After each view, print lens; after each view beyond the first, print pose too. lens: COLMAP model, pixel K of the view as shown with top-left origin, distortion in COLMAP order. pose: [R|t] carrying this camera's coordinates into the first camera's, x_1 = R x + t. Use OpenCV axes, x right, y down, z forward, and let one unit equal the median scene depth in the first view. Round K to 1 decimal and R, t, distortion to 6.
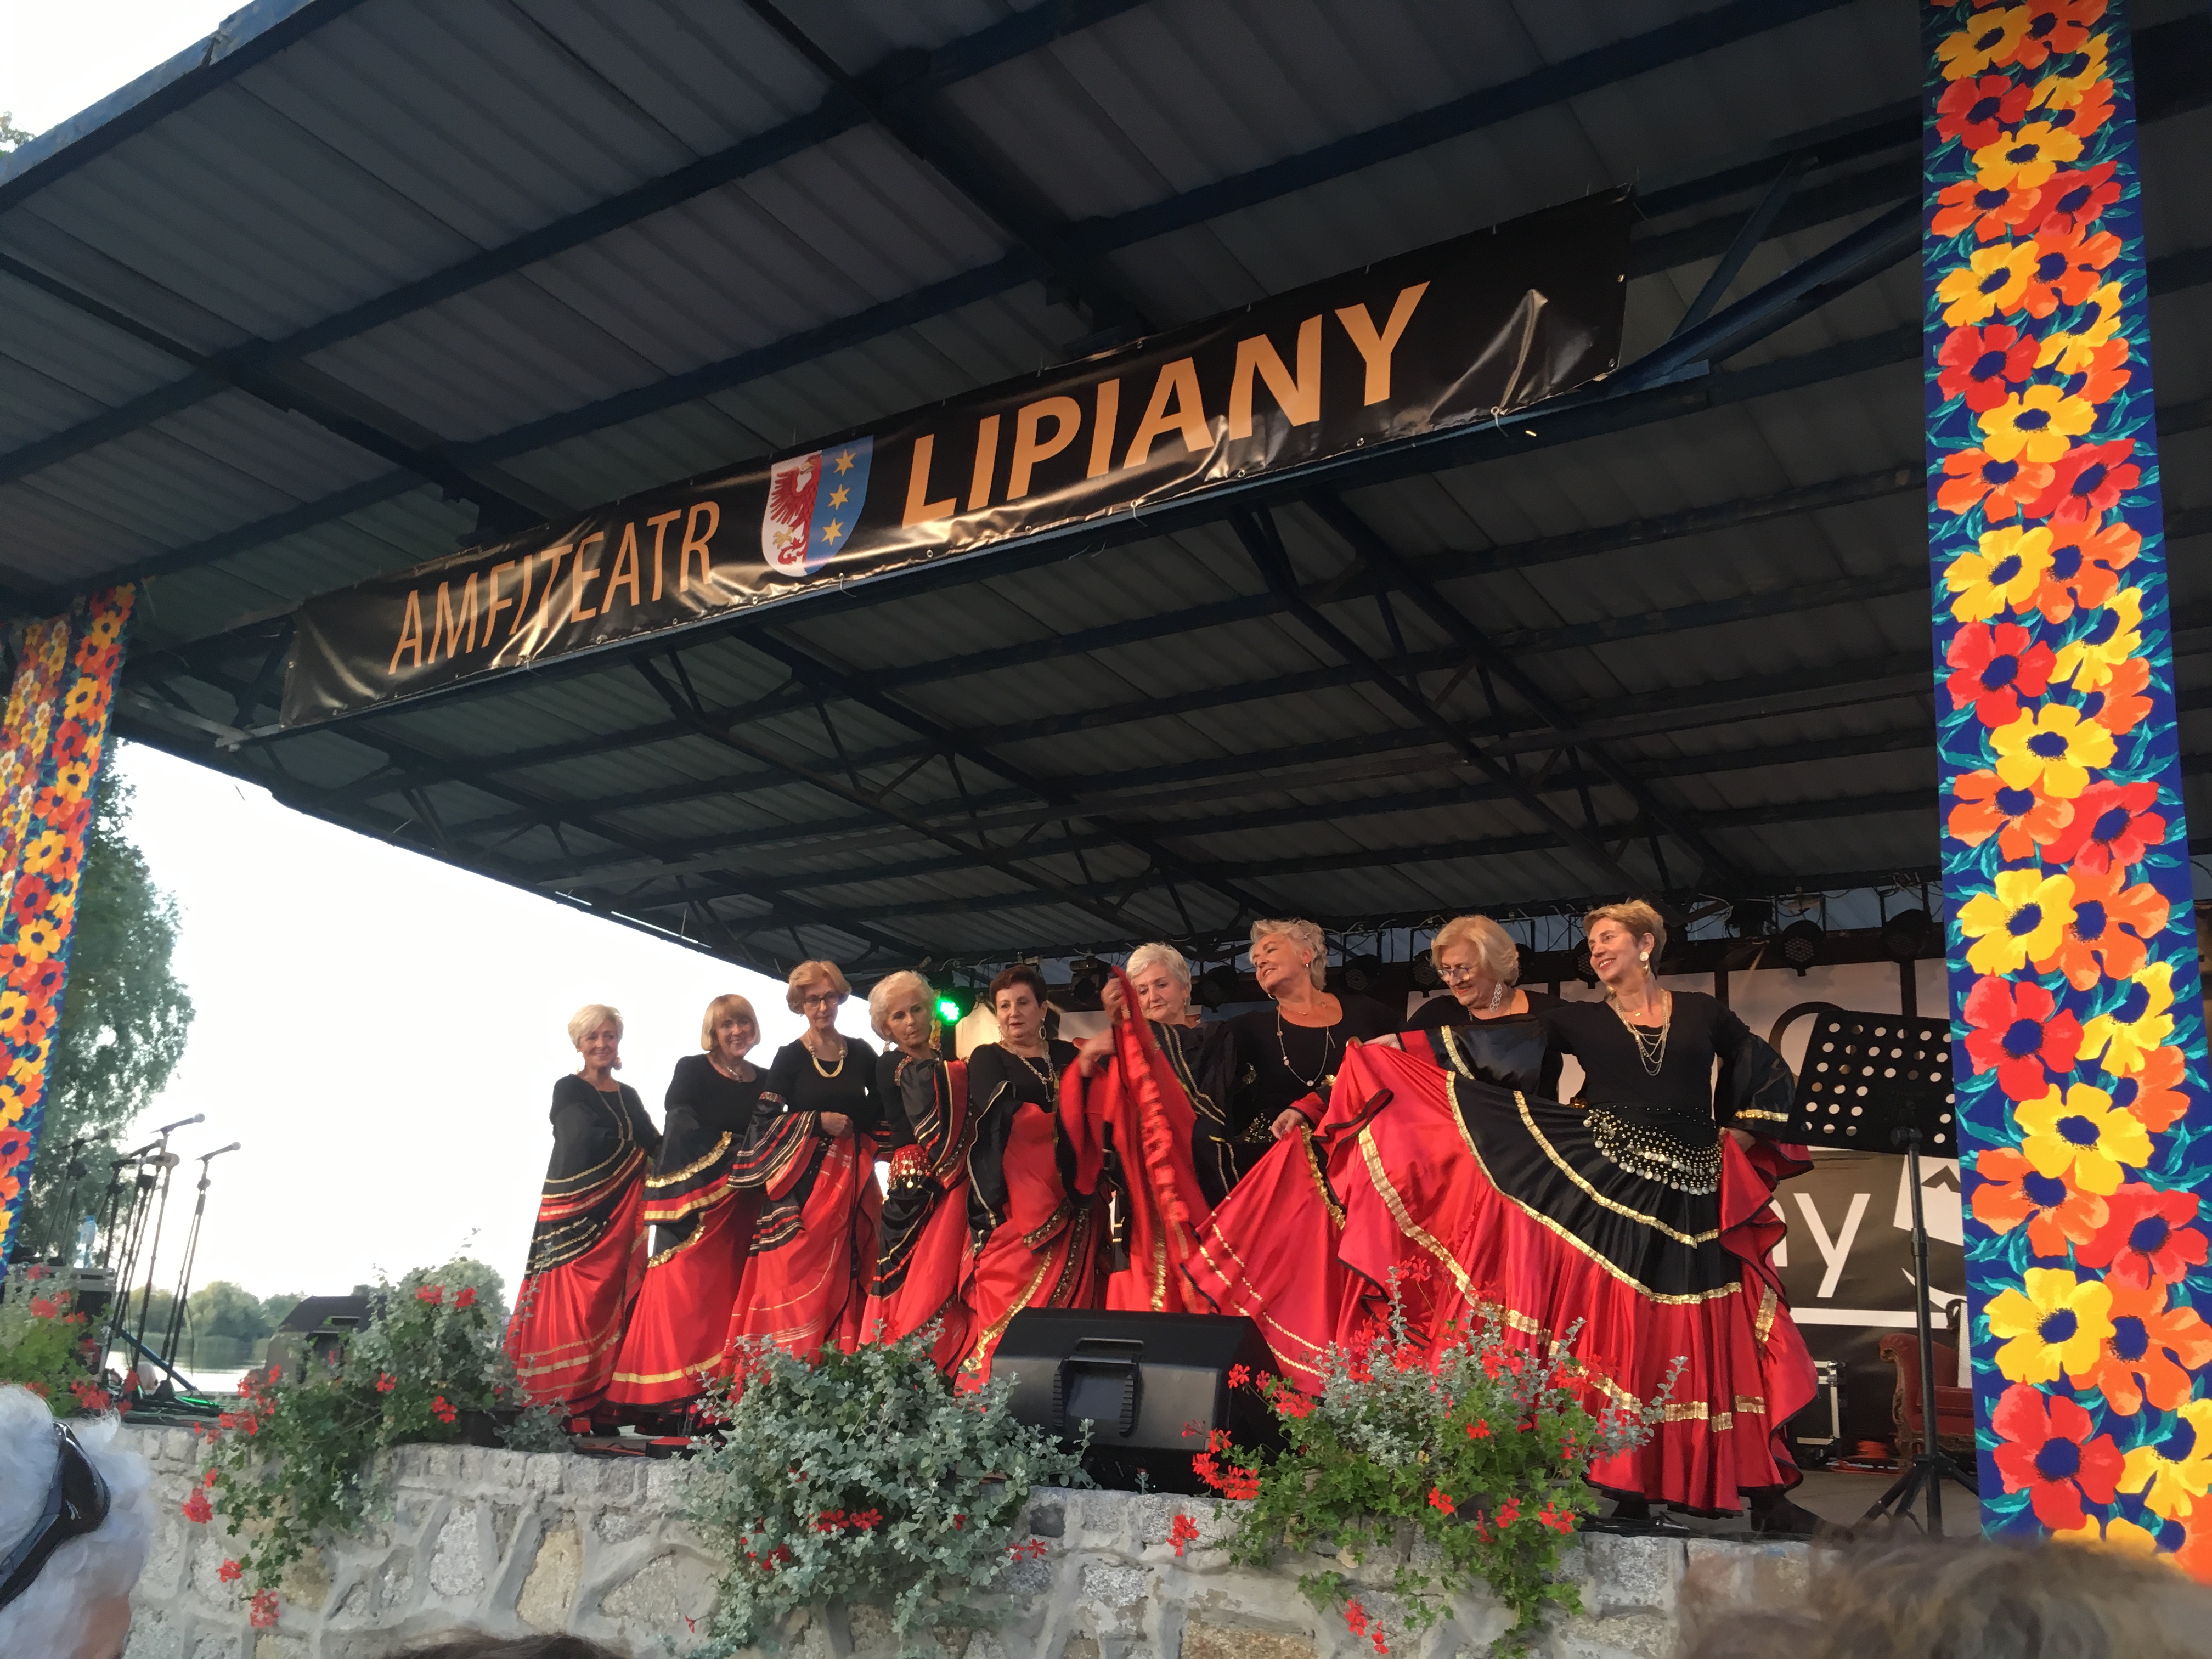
lens RADIAL K [[1901.1, 0, 1101.5], [0, 1901.1, 817.6], [0, 0, 1]] dist [0.063206, -0.058382]
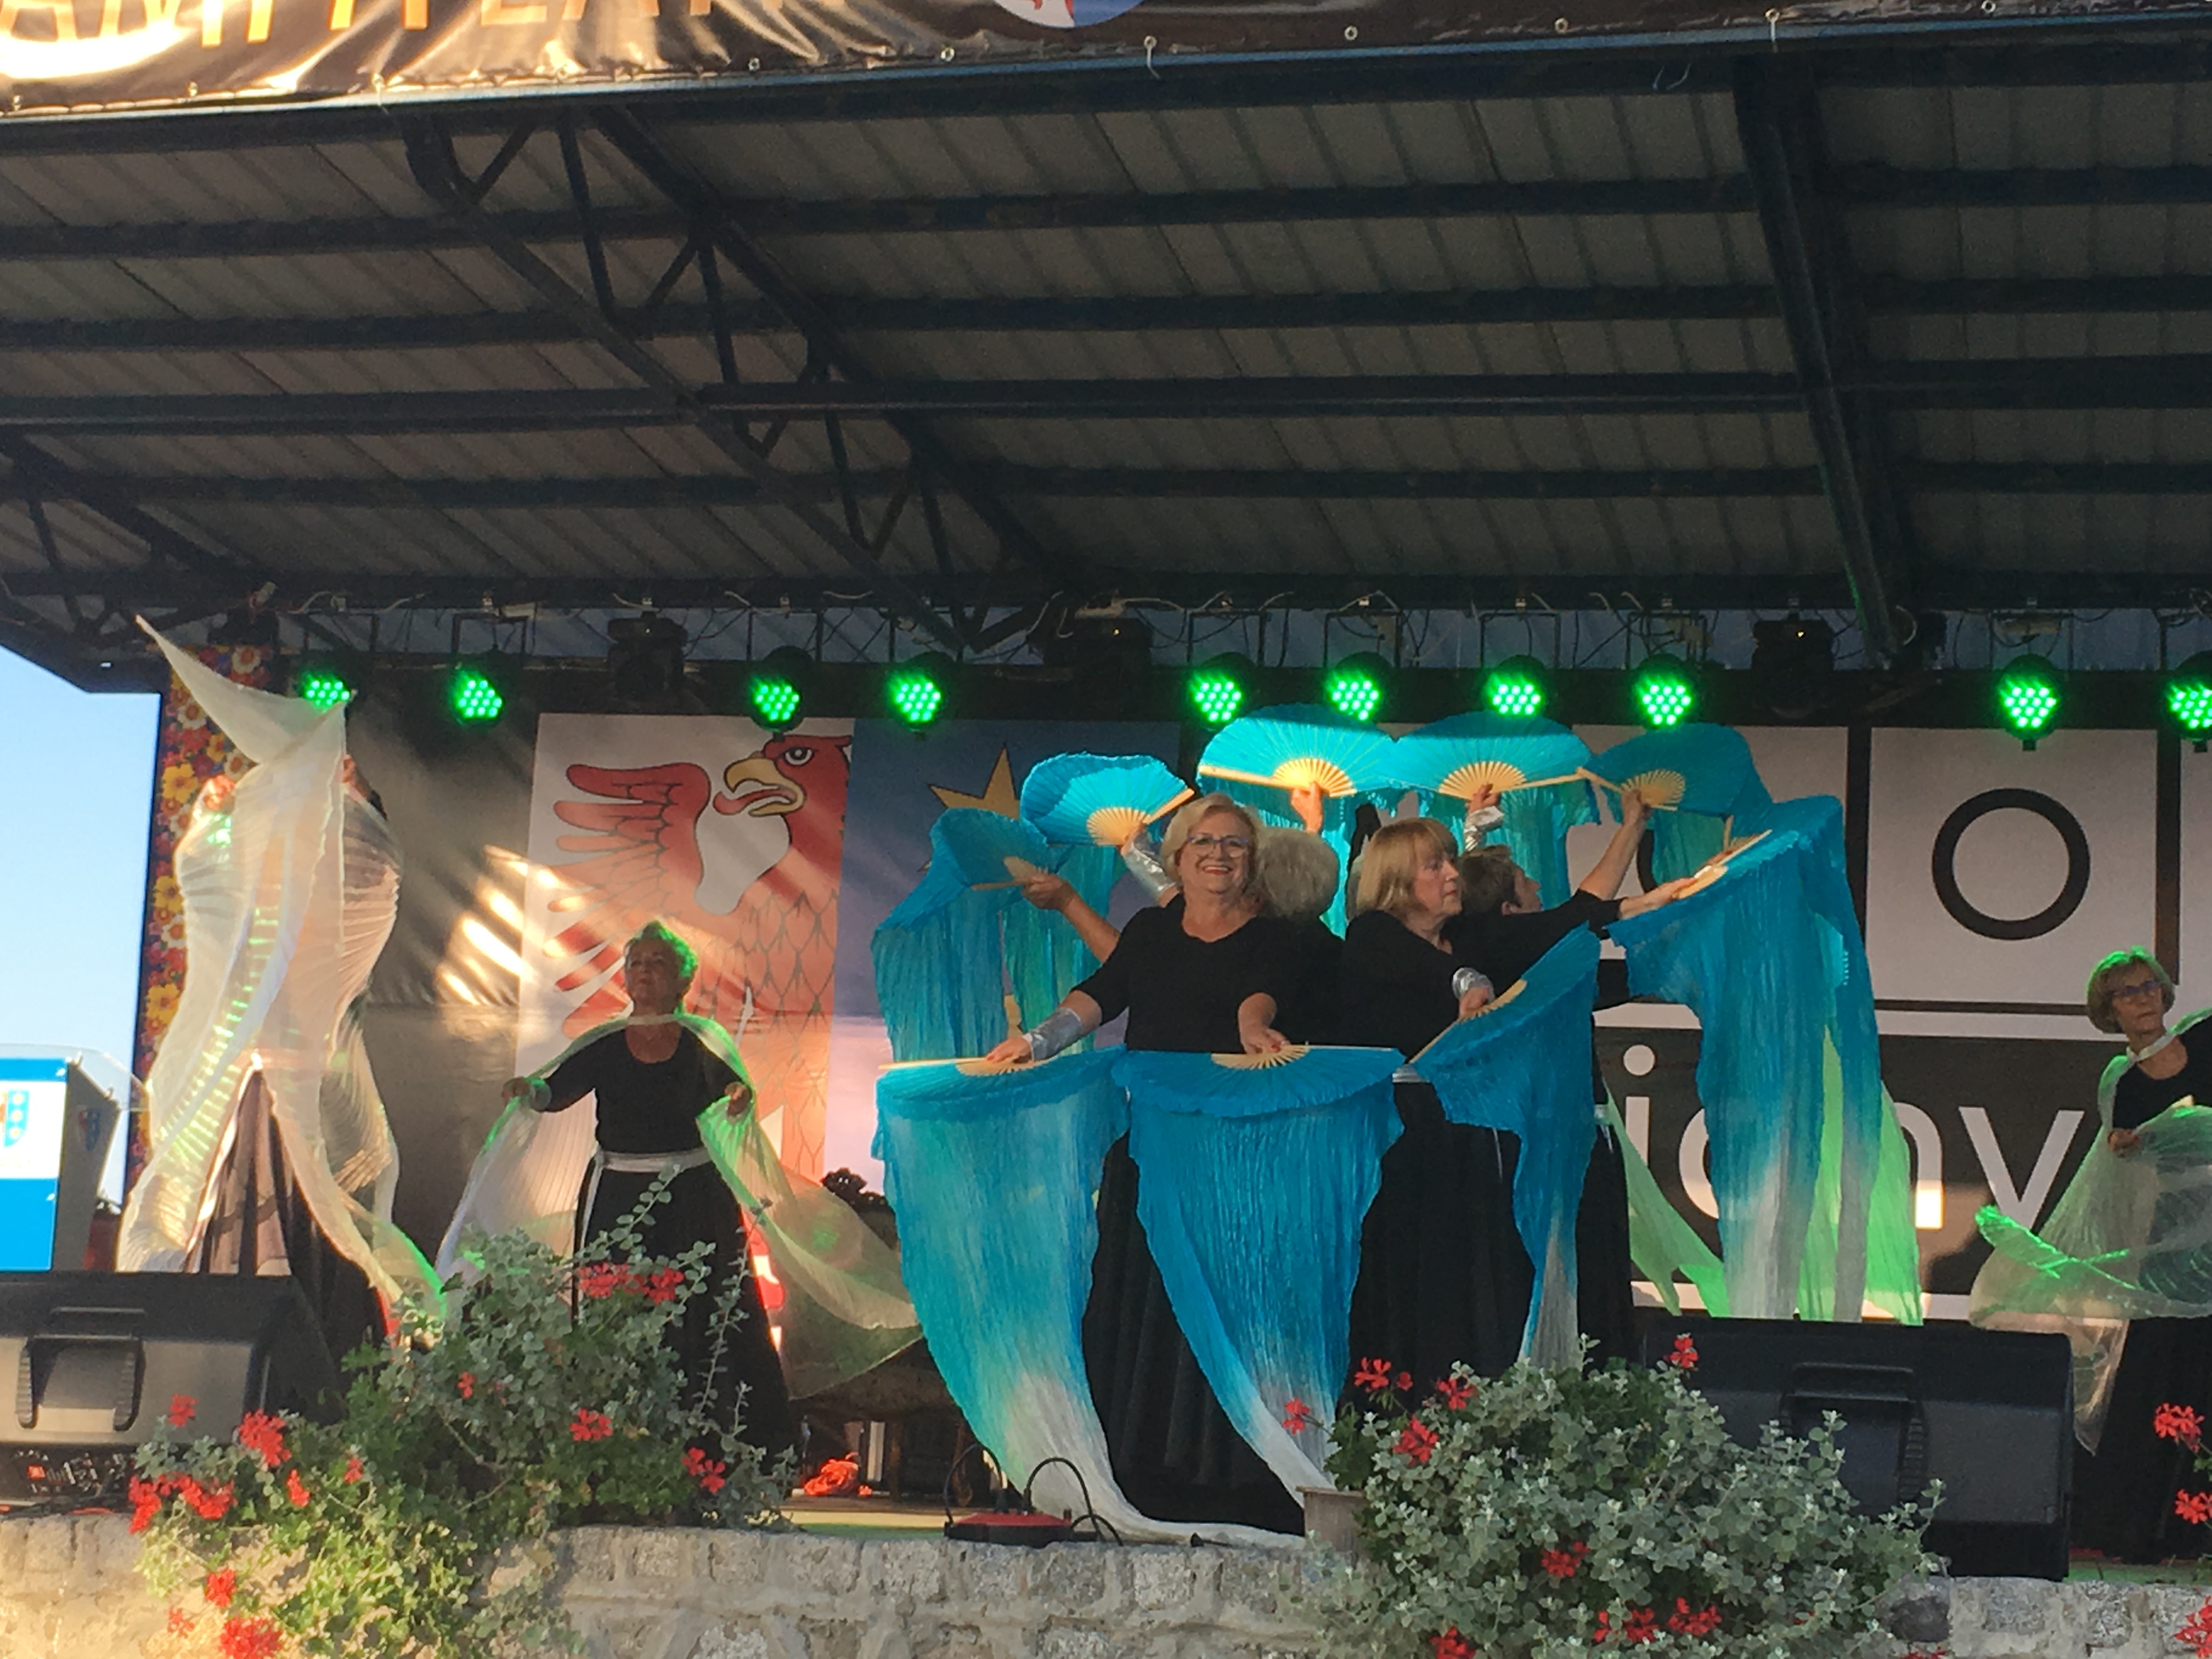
lens RADIAL K [[4216.8, 0, 1123.7], [0, 4216.8, 823.1], [0, 0, 1]] dist [0.055240, 0.000000]
pose [[0.933374, 0.045592, 0.355998, -0.560044], [-0.097905, 0.986624, 0.130336, -0.059416], [-0.345294, -0.156506, 0.925353, -0.182071]]
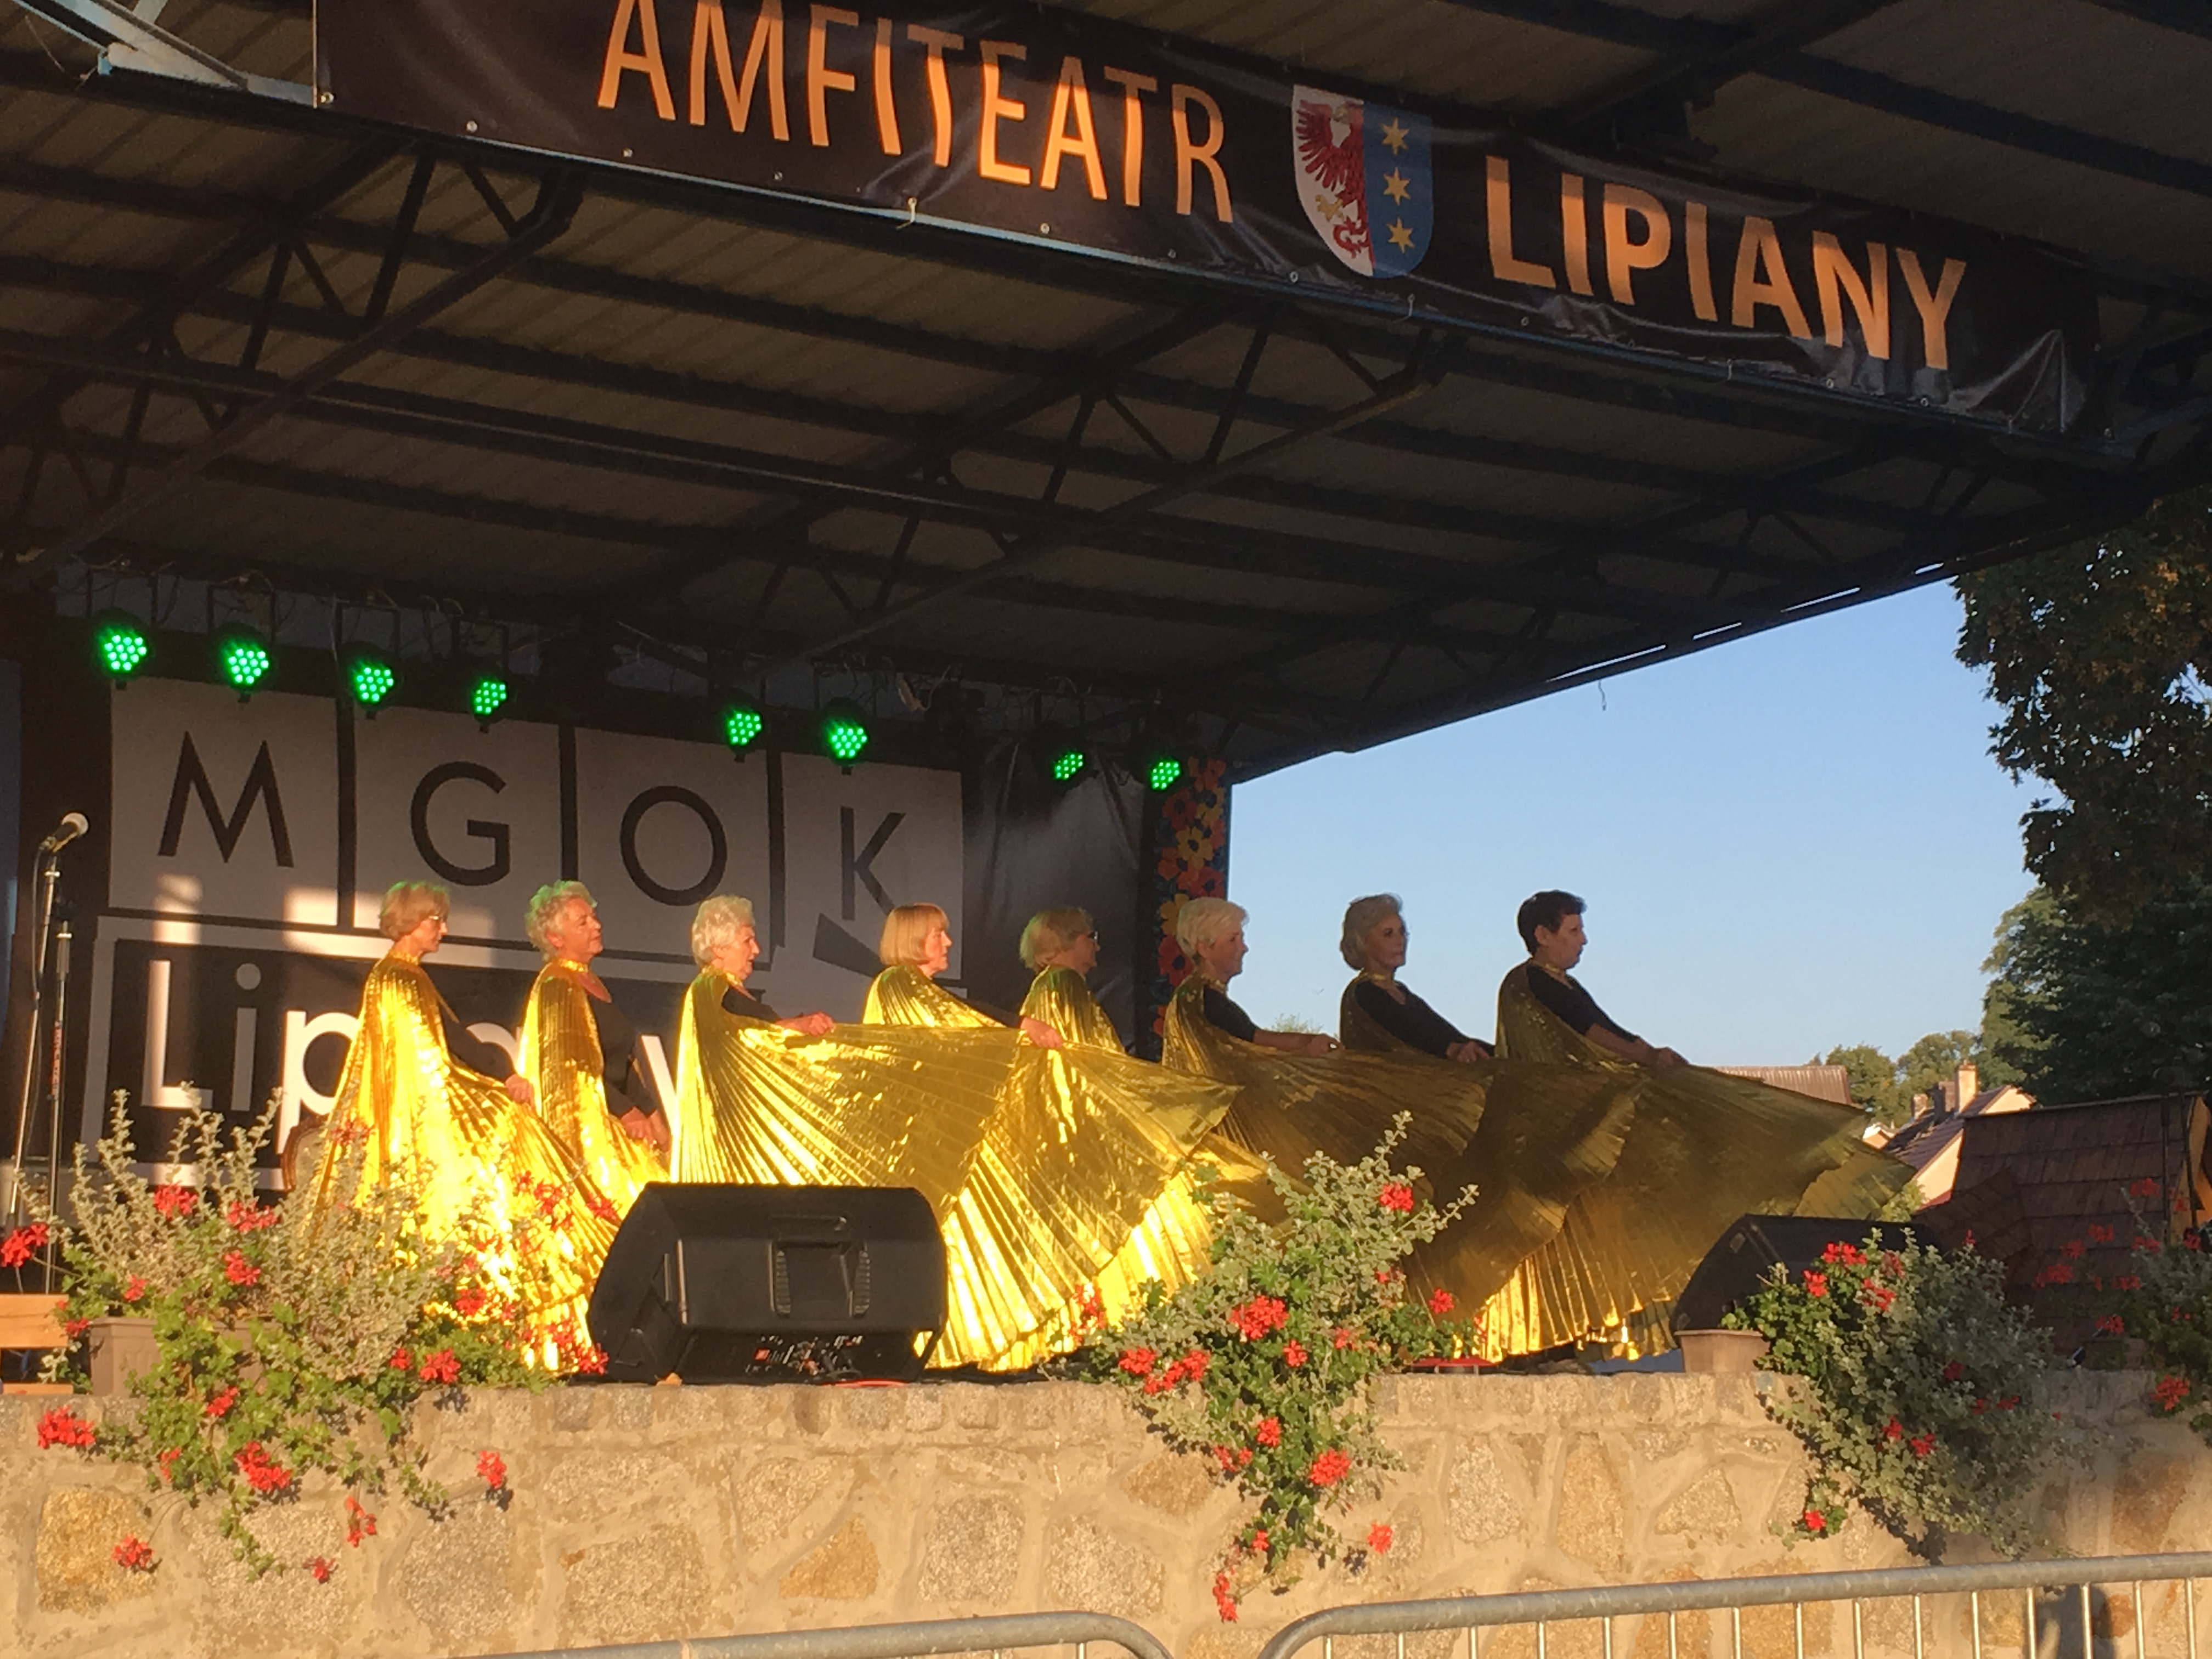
lens RADIAL K [[3886.7, 0, 1110.0], [0, 3886.7, 814.4], [0, 0, 1]] dist [0.051971, 0.000000]
pose [[0.347628, 0.090232, 0.933281, -1.599406], [-0.247090, 0.968991, -0.001648, 0.107663], [-0.904489, -0.230032, 0.359144, 0.476490]]
